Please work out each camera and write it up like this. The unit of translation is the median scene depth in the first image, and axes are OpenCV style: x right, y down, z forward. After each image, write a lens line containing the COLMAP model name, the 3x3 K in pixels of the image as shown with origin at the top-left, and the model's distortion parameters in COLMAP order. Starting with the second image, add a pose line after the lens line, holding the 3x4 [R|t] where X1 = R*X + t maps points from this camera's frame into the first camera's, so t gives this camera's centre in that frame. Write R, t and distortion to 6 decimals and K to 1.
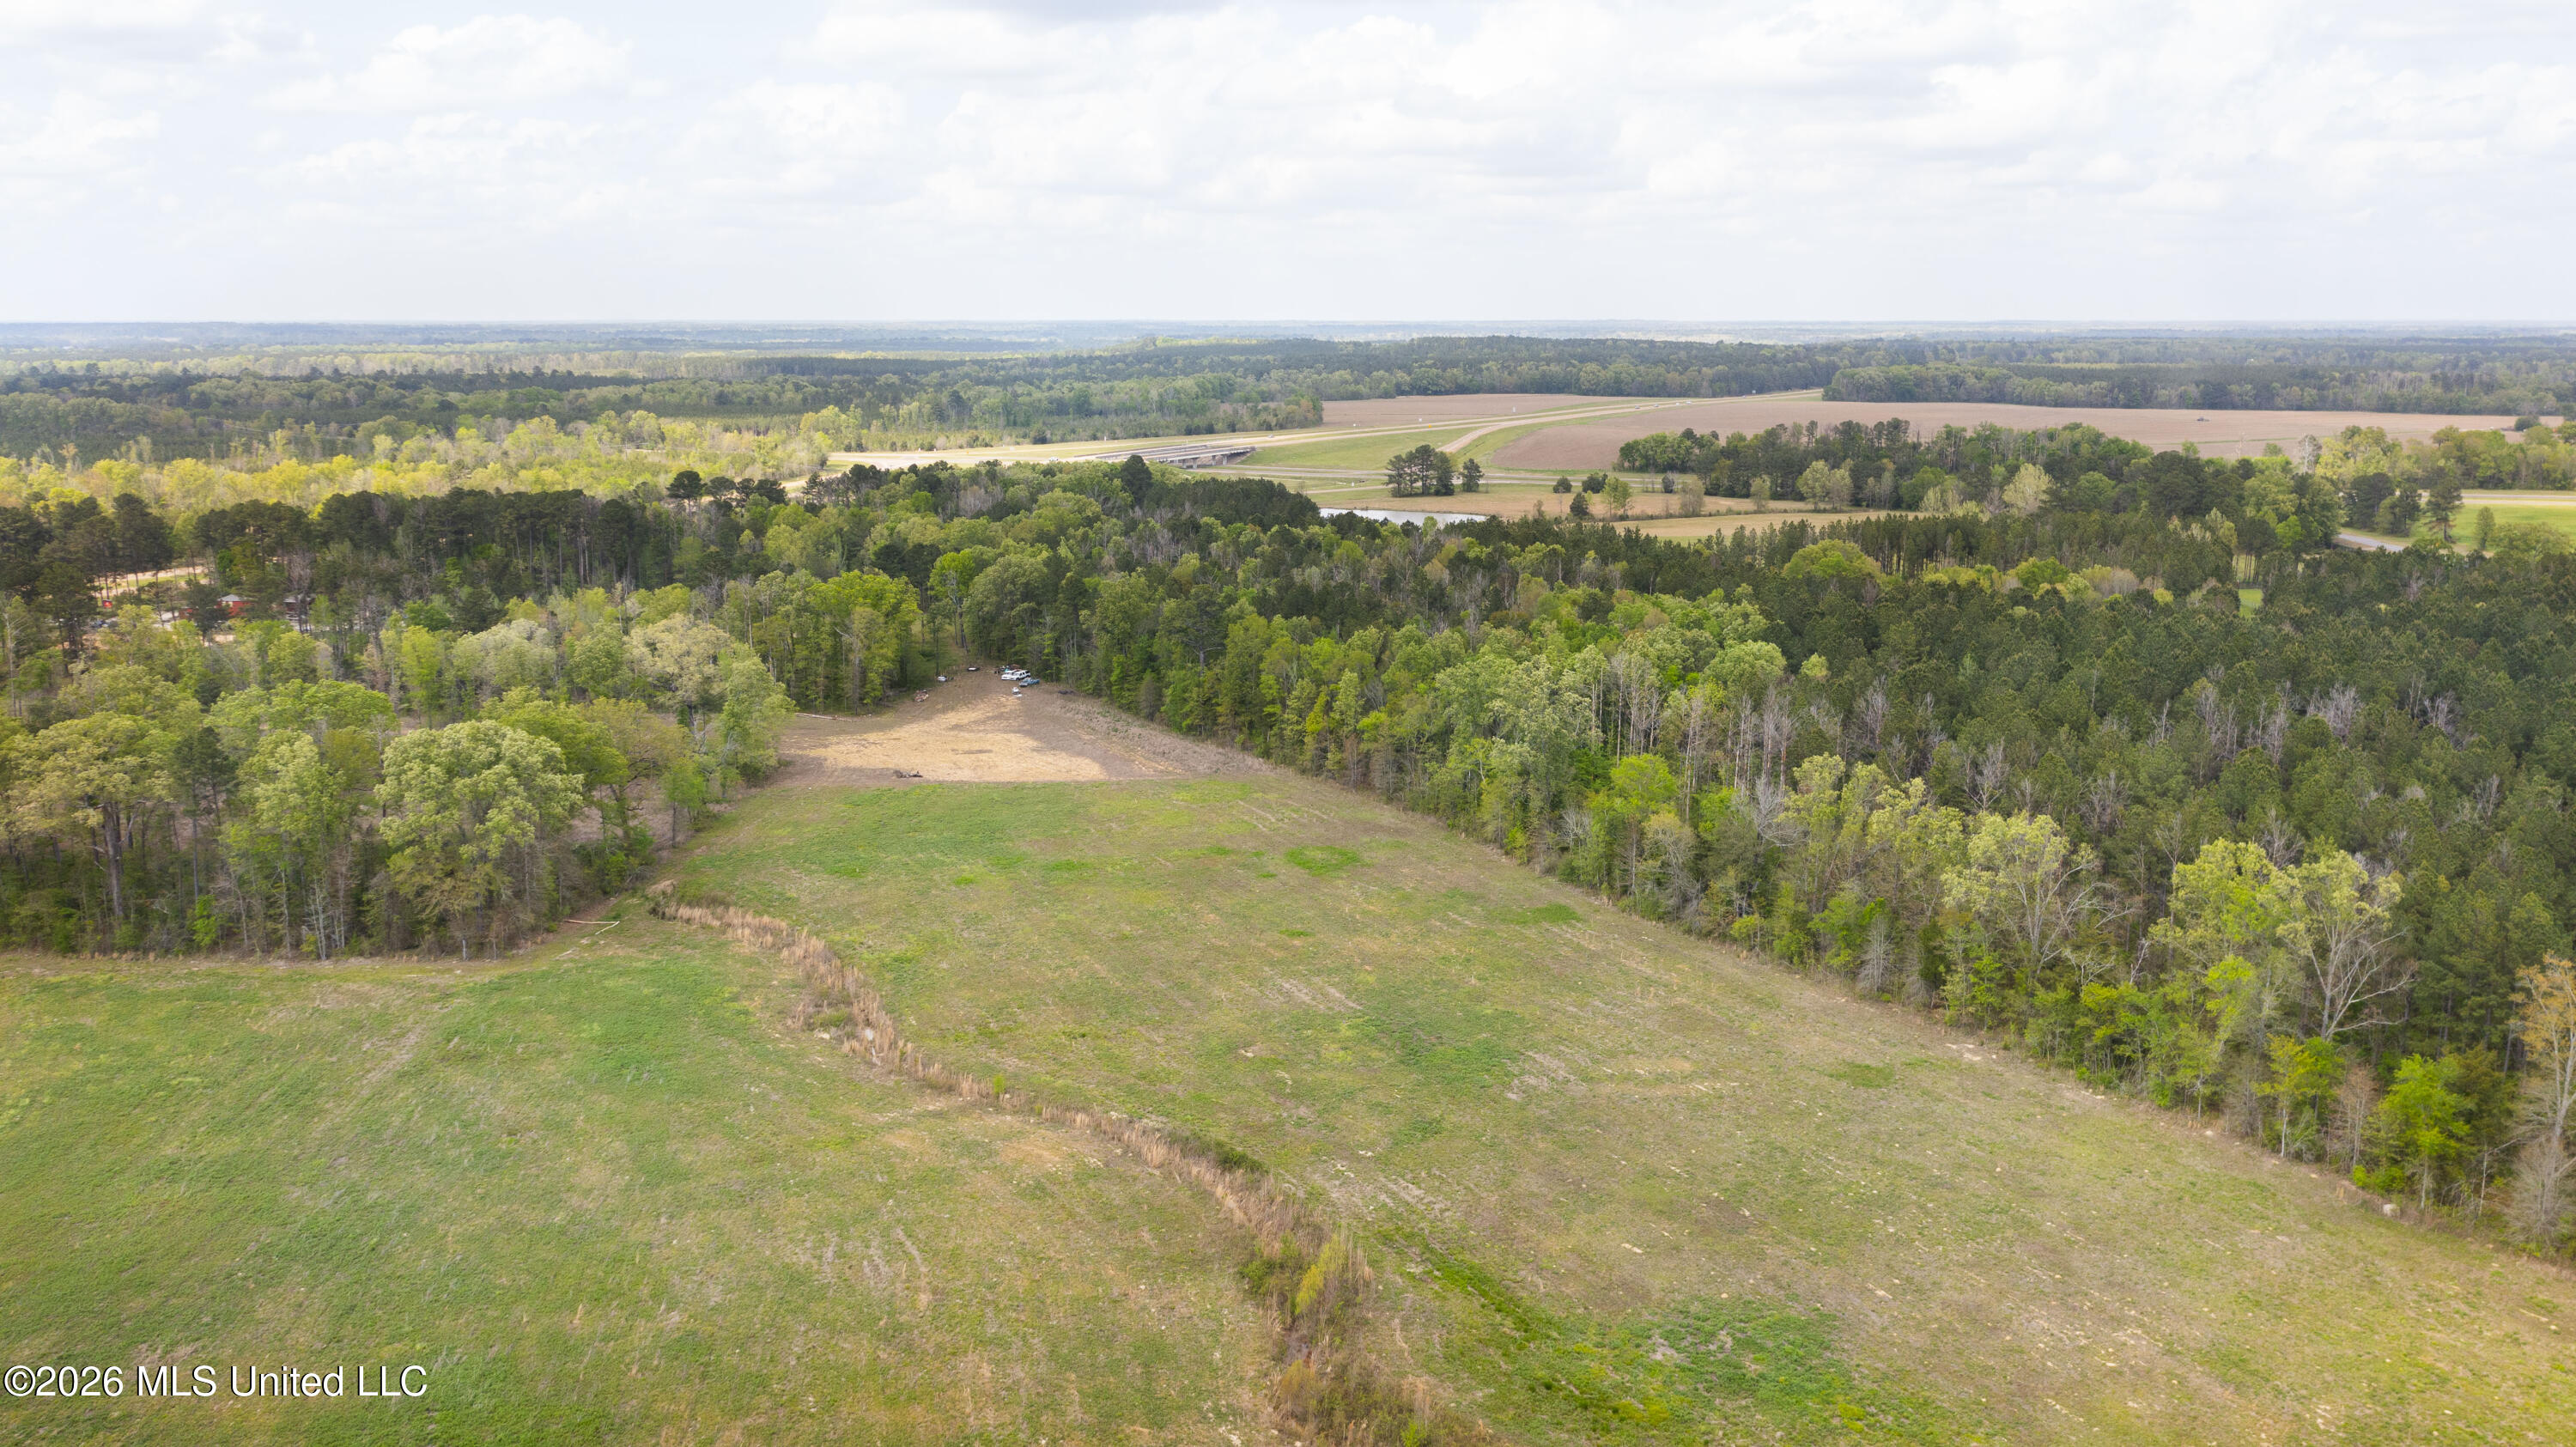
lens RADIAL K [[2100.9, 0, 1283.7], [0, 2100.9, 722.0], [0, 0, 1]] dist [0.003622, 0.012174]
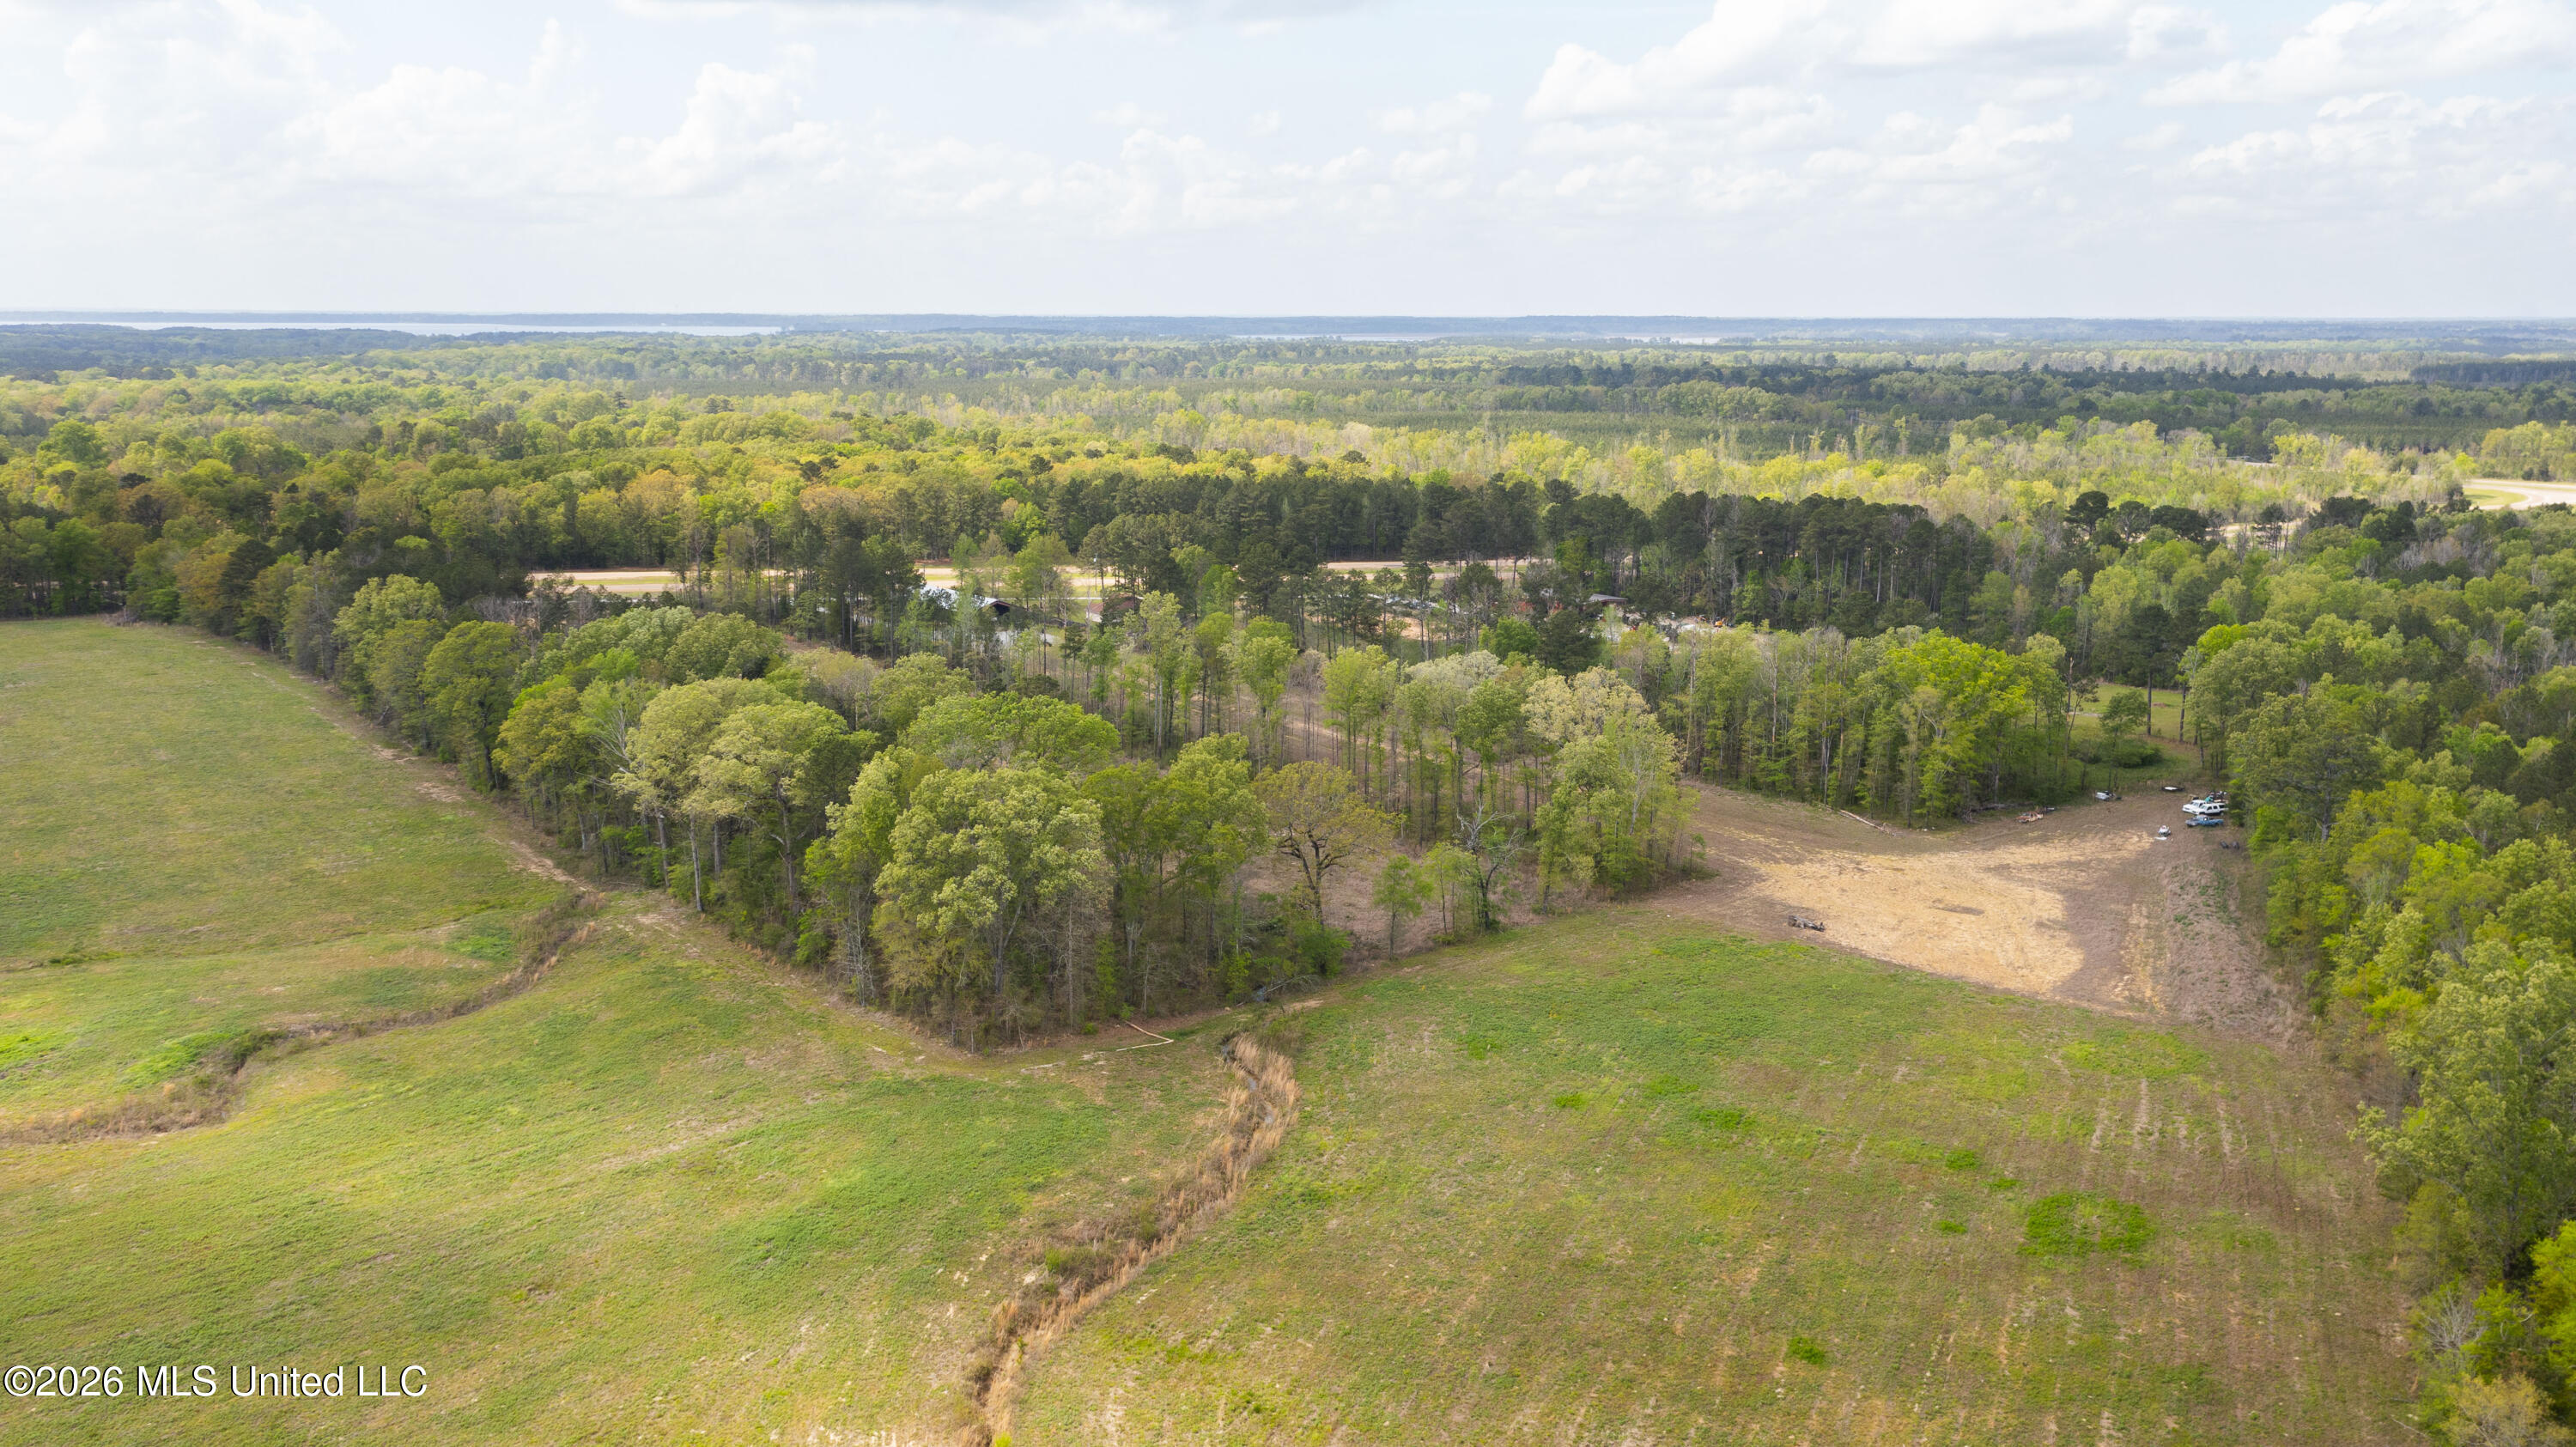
lens RADIAL K [[2173.9, 0, 1281.4], [0, 2173.9, 714.6], [0, 0, 1]] dist [0.003968, 0.017800]
pose [[0.688302, 0.135813, -0.712597, 0.238769], [-0.141614, 0.988575, 0.051625, -0.064007], [0.711467, 0.065380, 0.699671, 0.364397]]
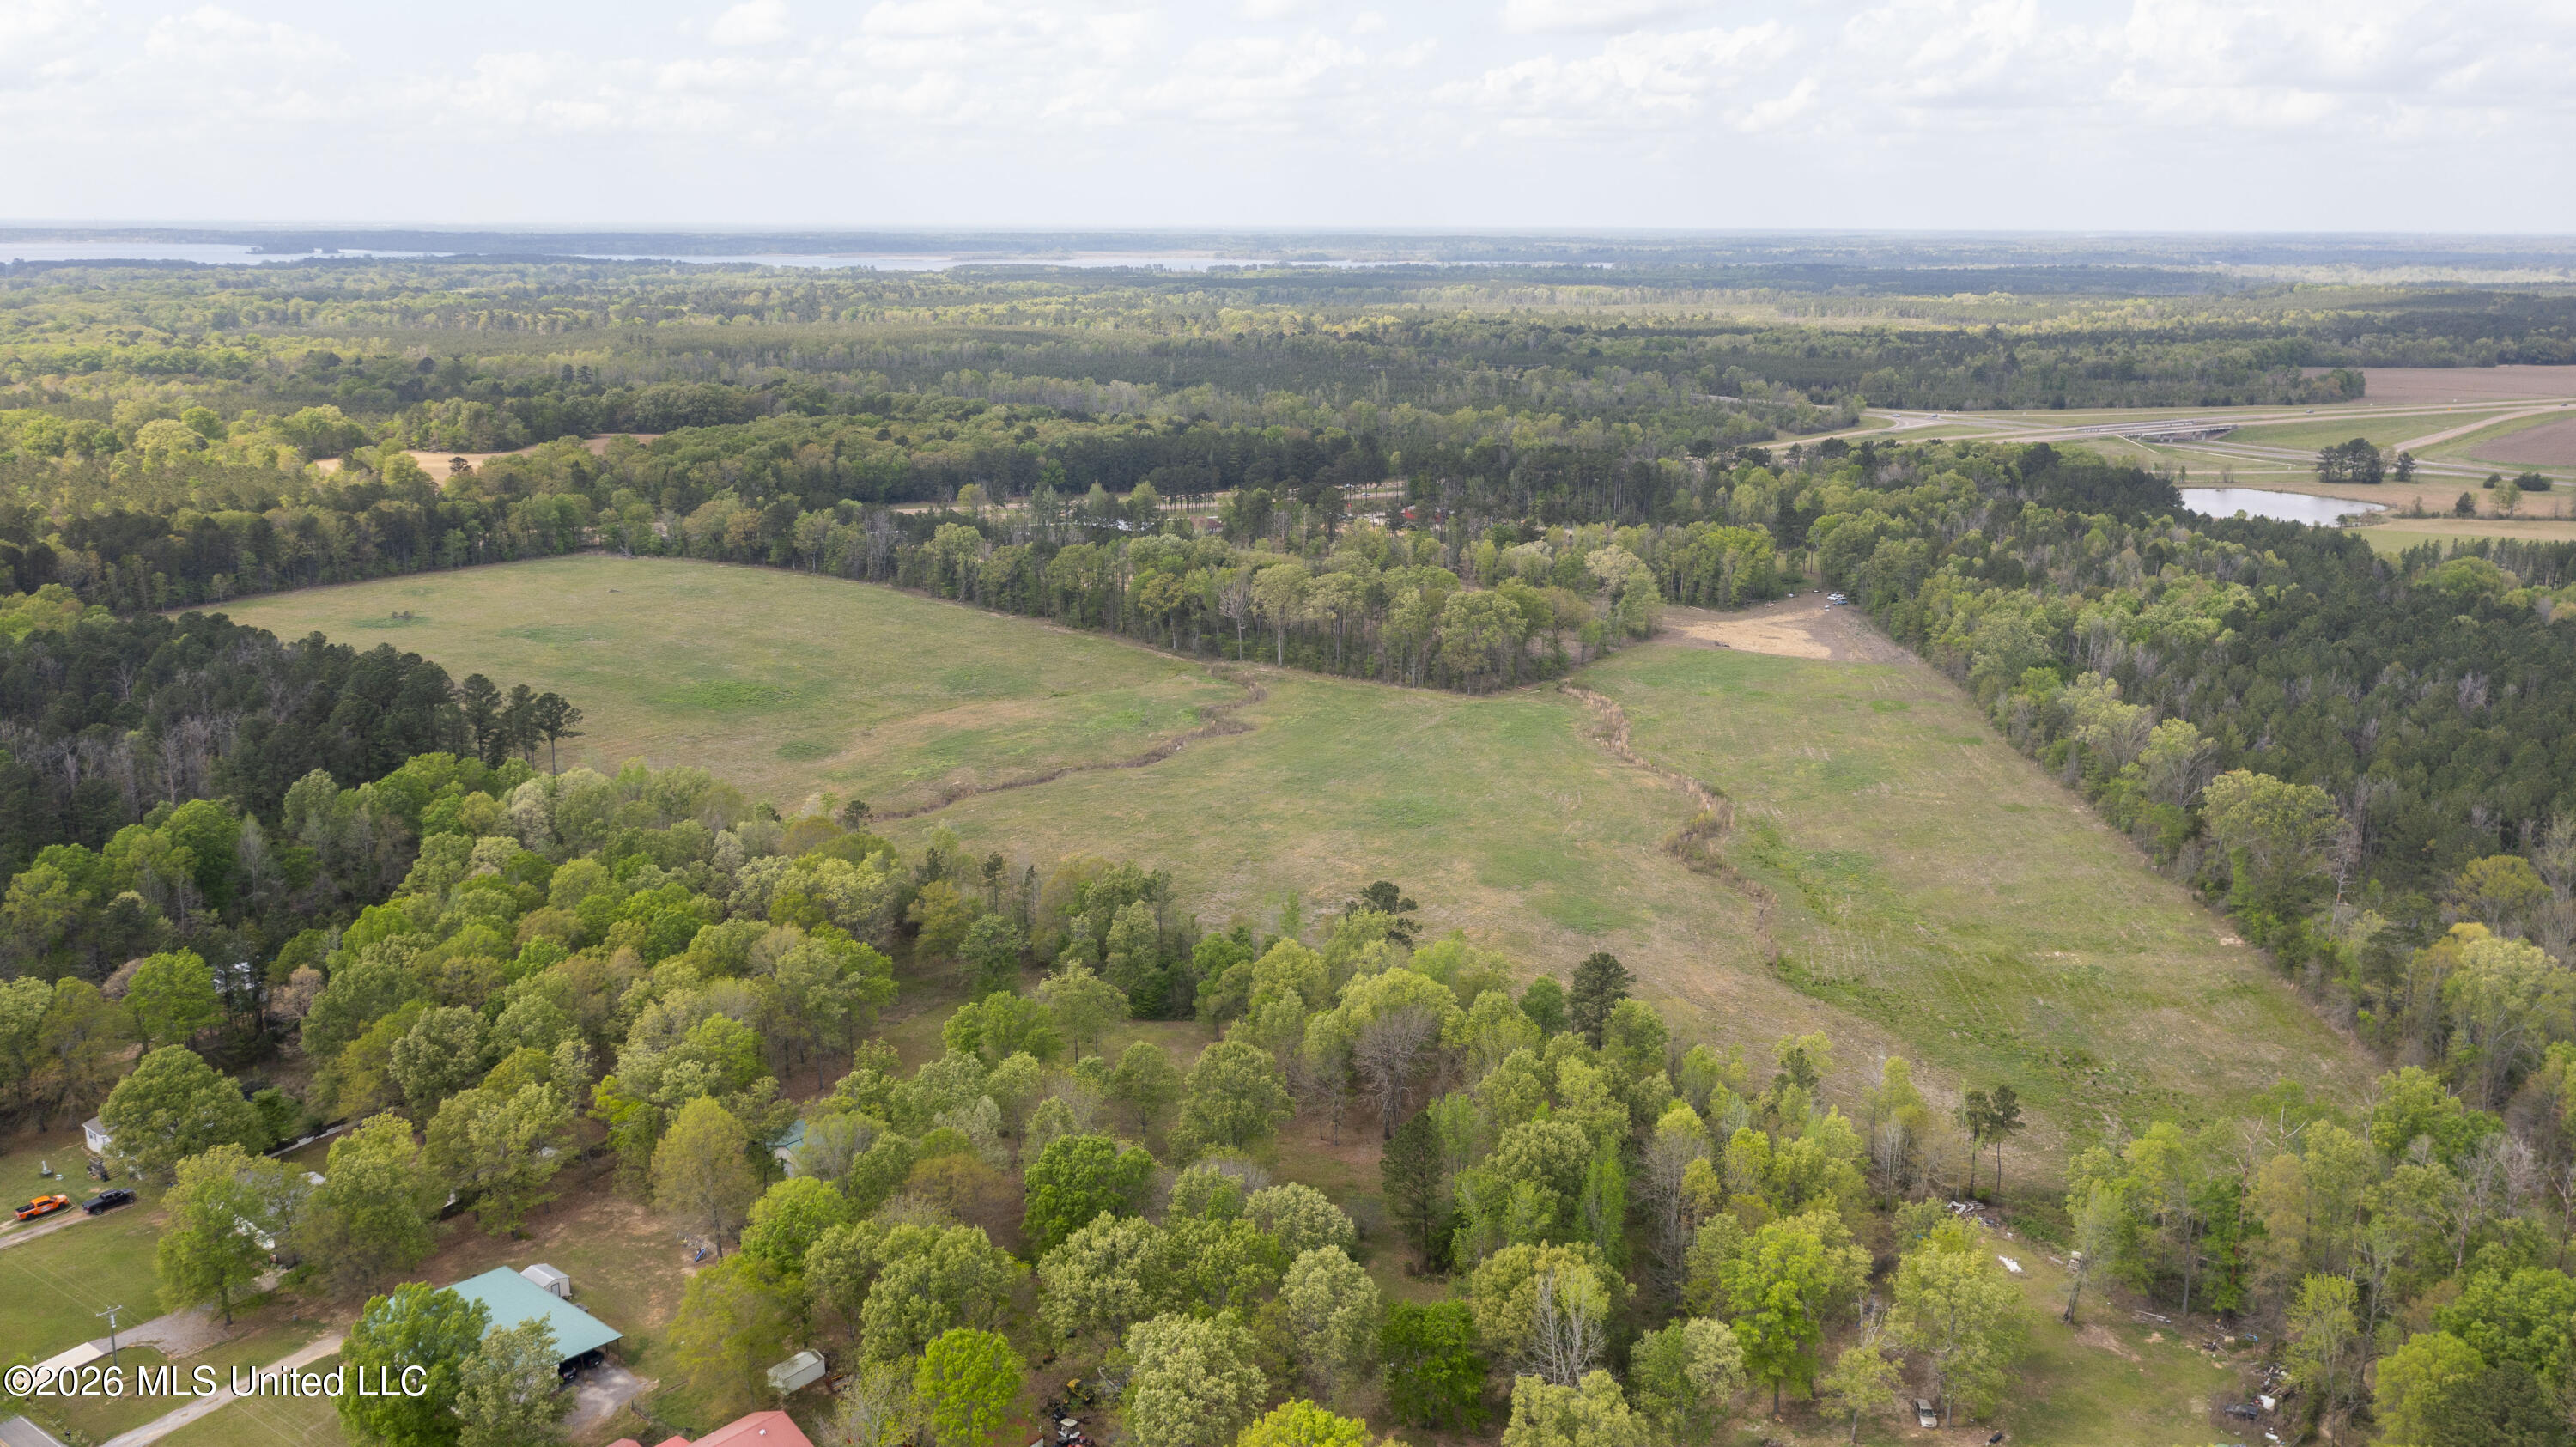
lens RADIAL K [[2070.8, 0, 1280.7], [0, 2070.8, 717.3], [0, 0, 1]] dist [0.003115, 0.017971]
pose [[0.853980, 0.126515, -0.504690, 0.436233], [-0.104141, 0.991921, 0.072437, -0.002761], [0.509777, -0.009301, 0.860256, -0.786557]]
